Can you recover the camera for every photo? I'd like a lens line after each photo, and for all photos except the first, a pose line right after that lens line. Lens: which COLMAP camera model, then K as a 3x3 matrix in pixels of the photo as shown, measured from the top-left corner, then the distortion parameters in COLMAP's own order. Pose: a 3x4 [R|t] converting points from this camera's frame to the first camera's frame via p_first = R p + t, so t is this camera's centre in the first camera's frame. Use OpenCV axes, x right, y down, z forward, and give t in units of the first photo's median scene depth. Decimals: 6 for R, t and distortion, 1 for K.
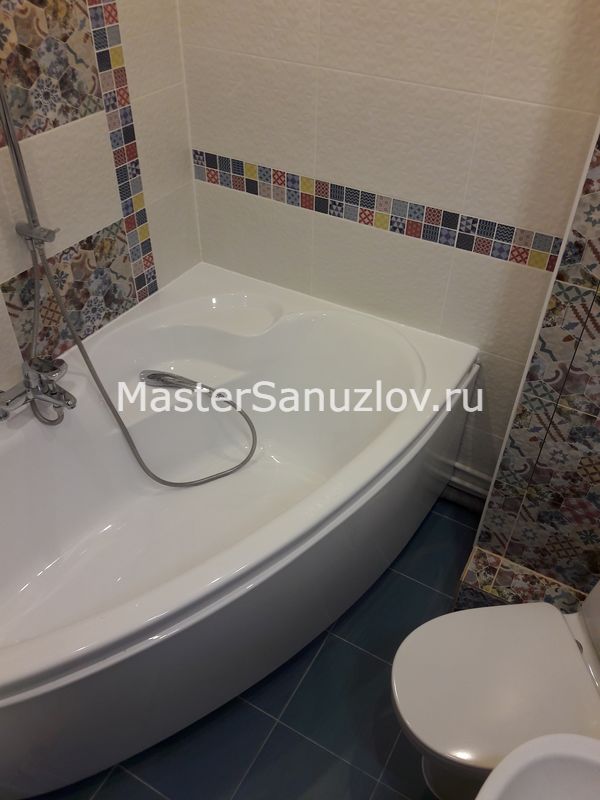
lens RADIAL K [[656.4, 0, 304.1], [0, 656.4, 392.0], [0, 0, 1]] dist [0.060649, -0.101778]
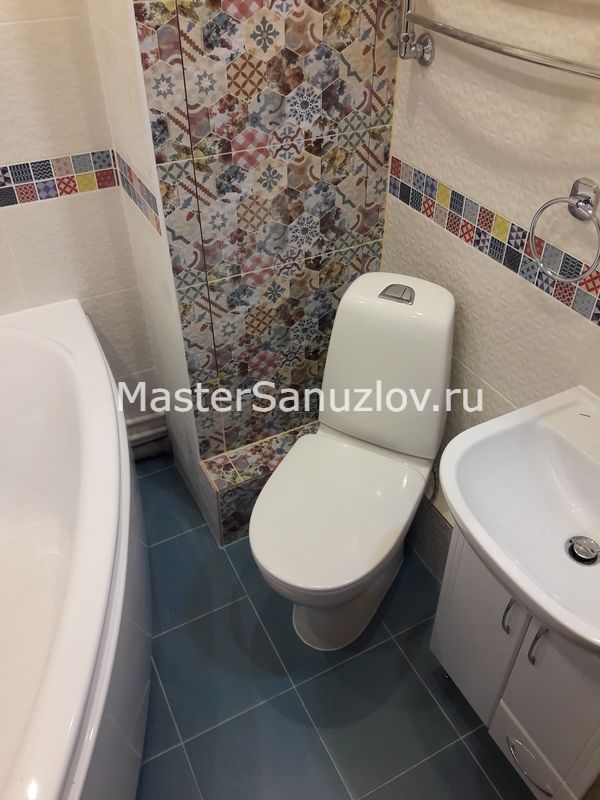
lens RADIAL K [[656.4, 0, 300.4], [0, 656.4, 403.9], [0, 0, 1]] dist [0.060649, -0.101778]
pose [[0.538092, -0.550481, 0.638301, -0.281900], [0.546505, 0.804387, 0.233009, 0.009204], [-0.641708, 0.223454, 0.733675, 0.146216]]
